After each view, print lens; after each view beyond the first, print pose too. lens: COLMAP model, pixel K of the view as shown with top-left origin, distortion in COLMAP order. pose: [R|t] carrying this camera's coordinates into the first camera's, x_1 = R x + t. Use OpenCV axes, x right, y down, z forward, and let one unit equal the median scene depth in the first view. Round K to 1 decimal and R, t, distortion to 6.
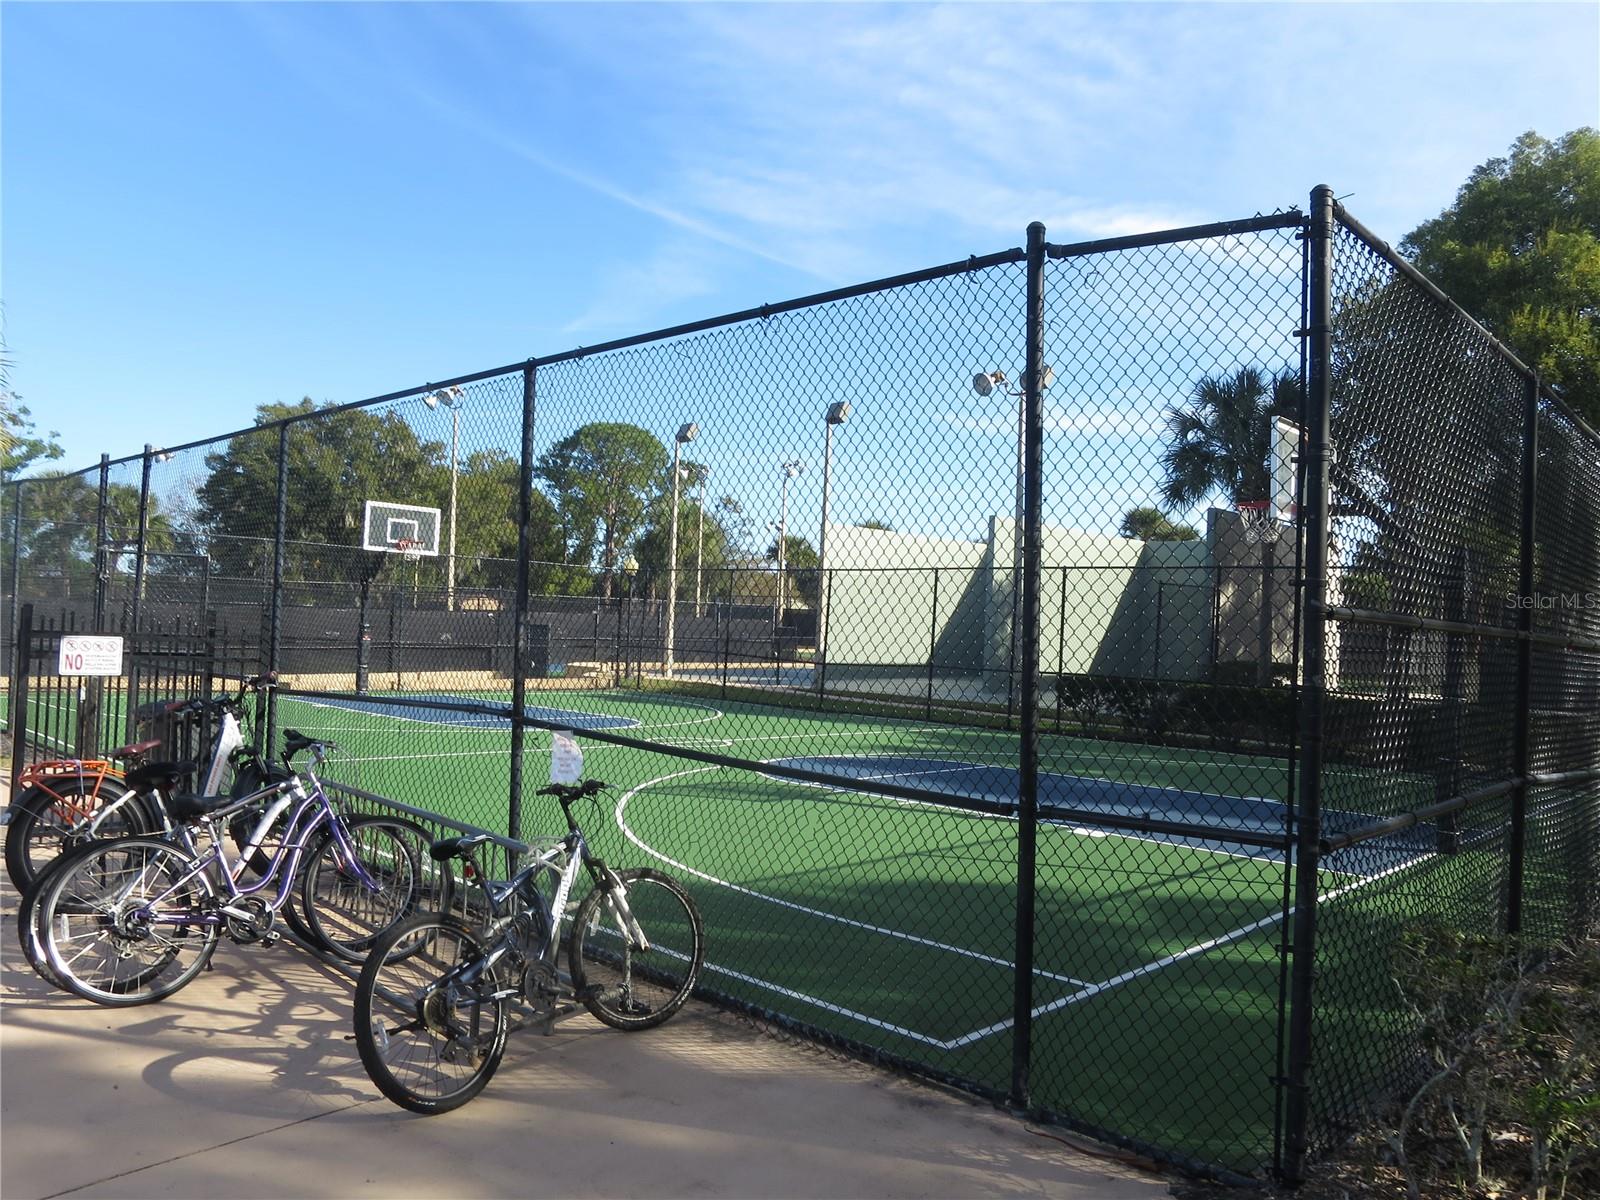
lens RADIAL K [[1178.2, 0, 802.2], [0, 1178.2, 594.7], [0, 0, 1]] dist [-0.039983, 0.022503]
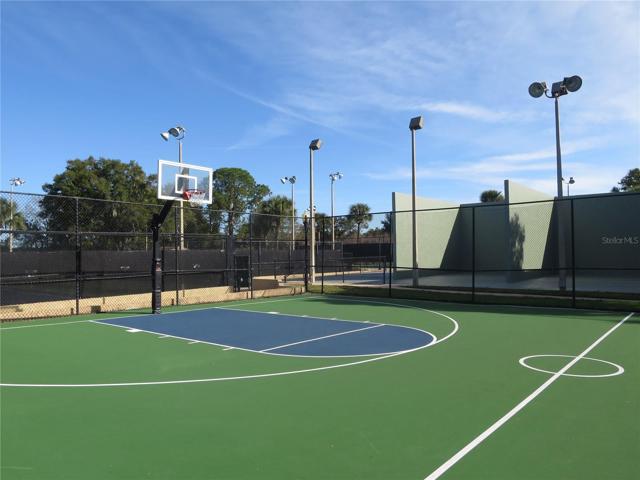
lens RADIAL K [[471.3, 0, 320.9], [0, 471.3, 237.9], [0, 0, 1]] dist [-0.039983, 0.022503]
pose [[0.997295, -0.046387, 0.057012, -0.083892], [0.046959, 0.998859, -0.008738, 0.005836], [-0.056541, 0.011392, 0.998335, 0.178117]]
